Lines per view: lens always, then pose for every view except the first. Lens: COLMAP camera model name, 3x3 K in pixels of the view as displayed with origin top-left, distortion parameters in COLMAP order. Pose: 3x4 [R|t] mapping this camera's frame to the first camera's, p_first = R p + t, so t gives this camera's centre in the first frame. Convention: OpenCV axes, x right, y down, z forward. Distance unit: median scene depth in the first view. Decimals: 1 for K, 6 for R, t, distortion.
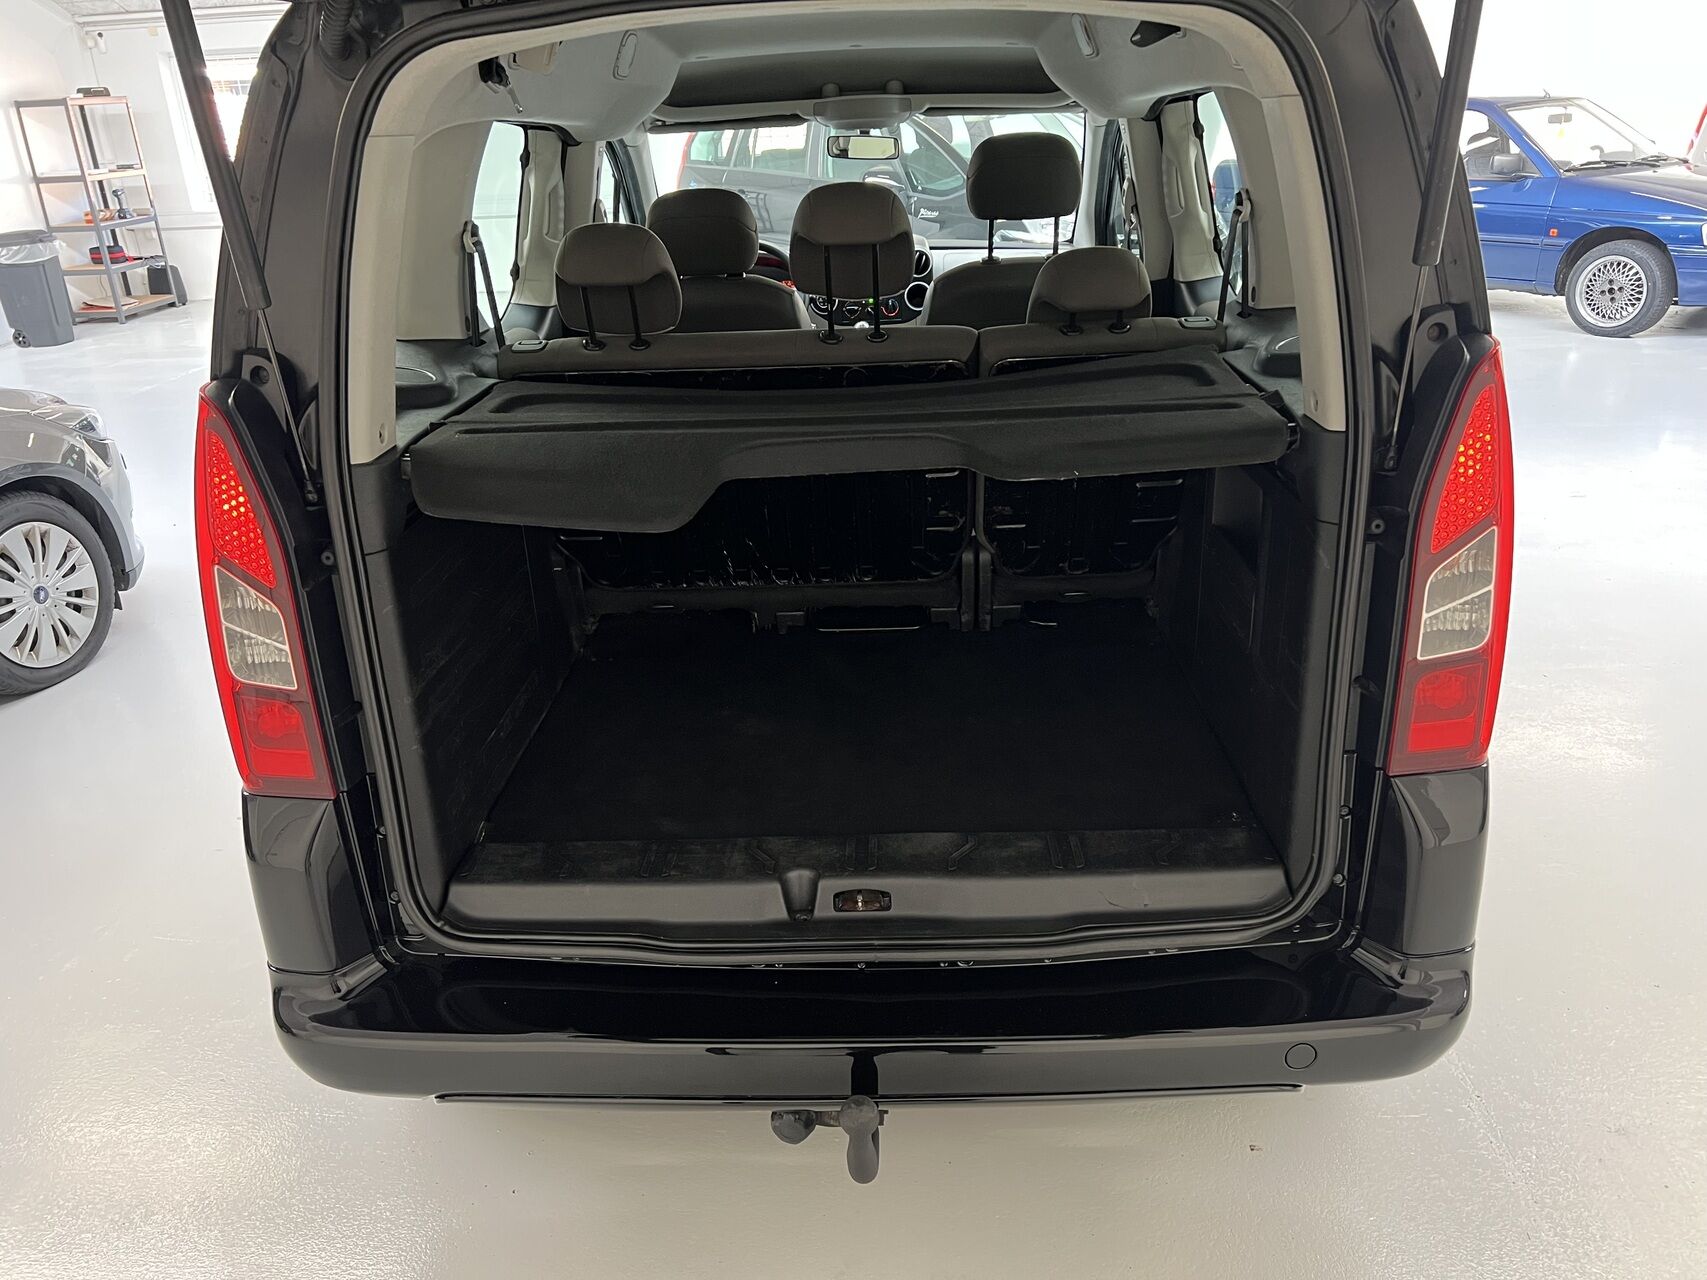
lens RADIAL K [[1287.9, 0, 853.5], [0, 1287.9, 640.0], [0, 0, 1]] dist [0.049549, -0.060657]
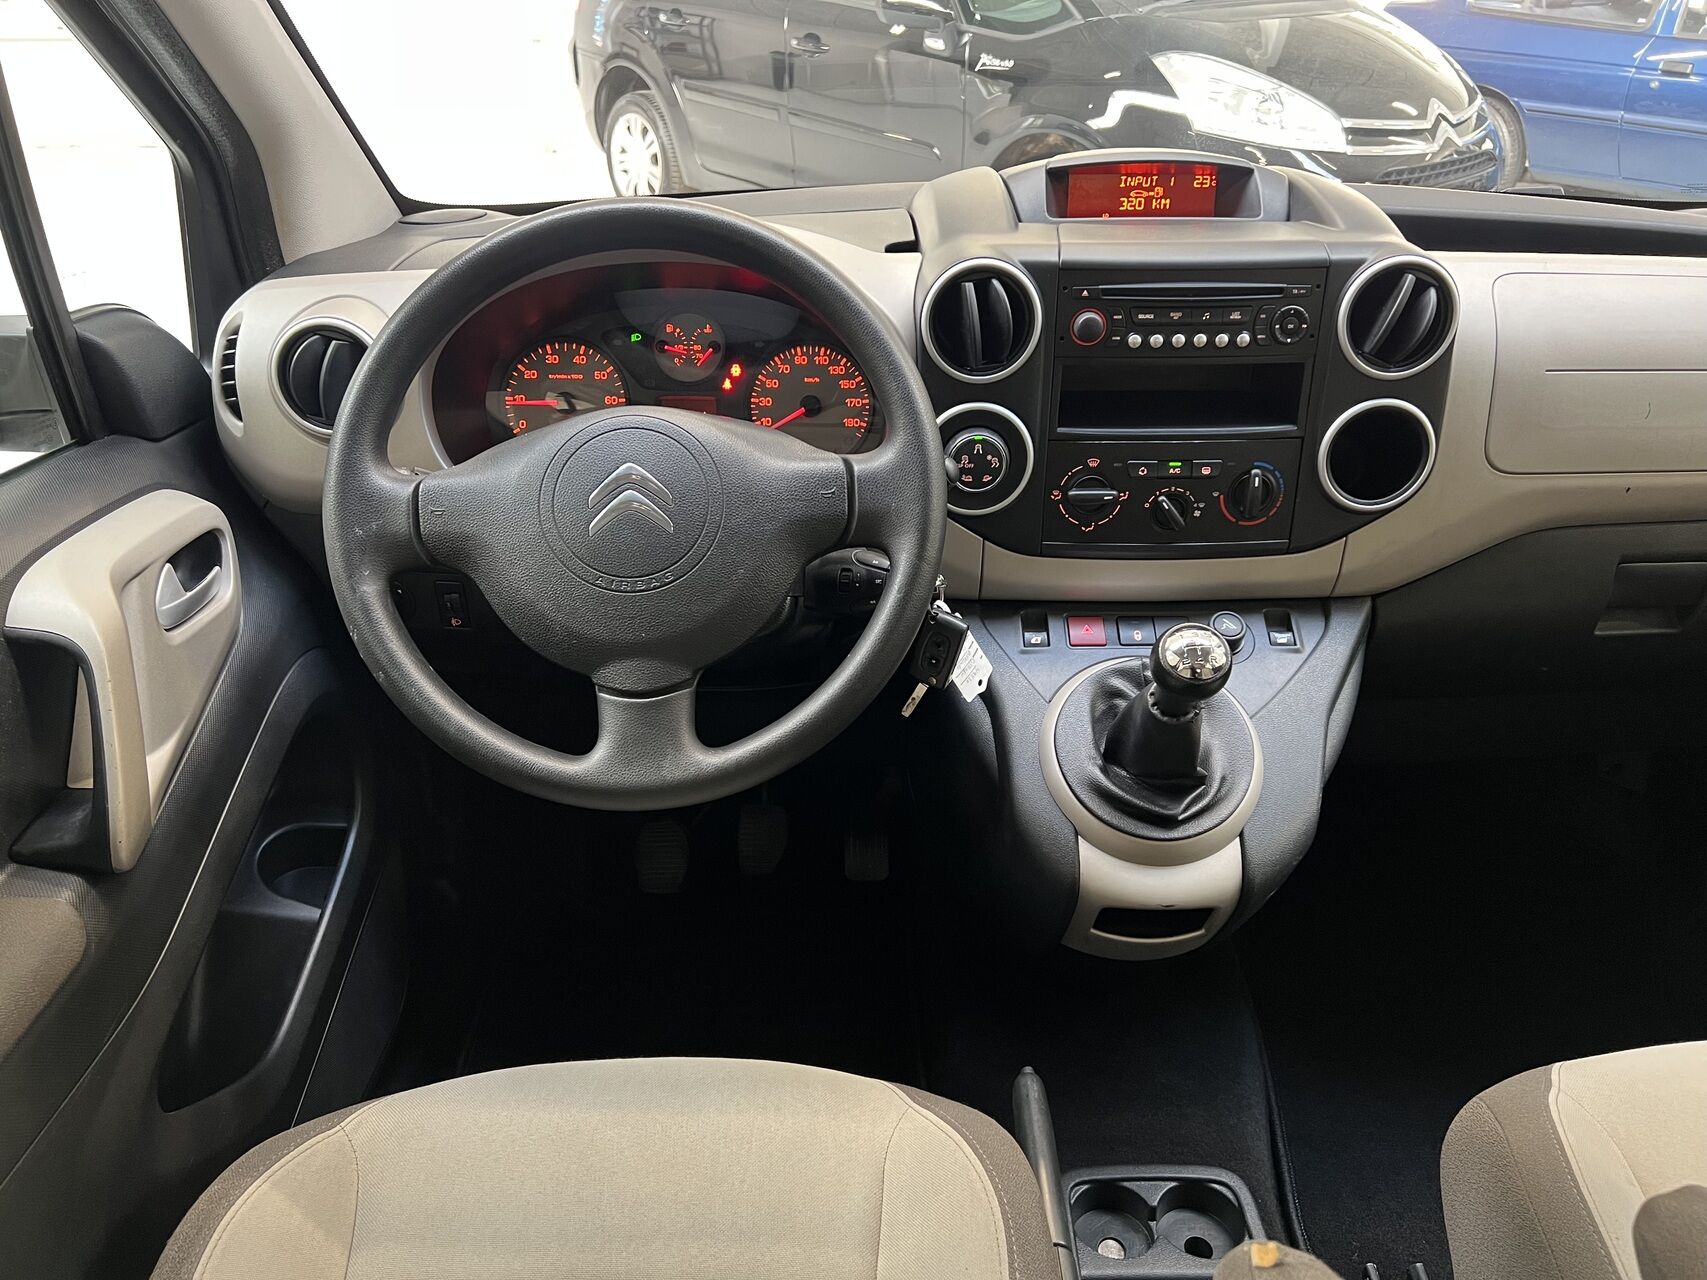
lens RADIAL K [[1275.8, 0, 860.1], [0, 1275.8, 643.1], [0, 0, 1]] dist [0.120736, -0.221291]
pose [[0.998507, 0.016529, 0.052064, -0.028459], [-0.022133, 0.993798, 0.108978, -0.129516], [-0.049940, -0.109967, 0.992680, 0.387505]]
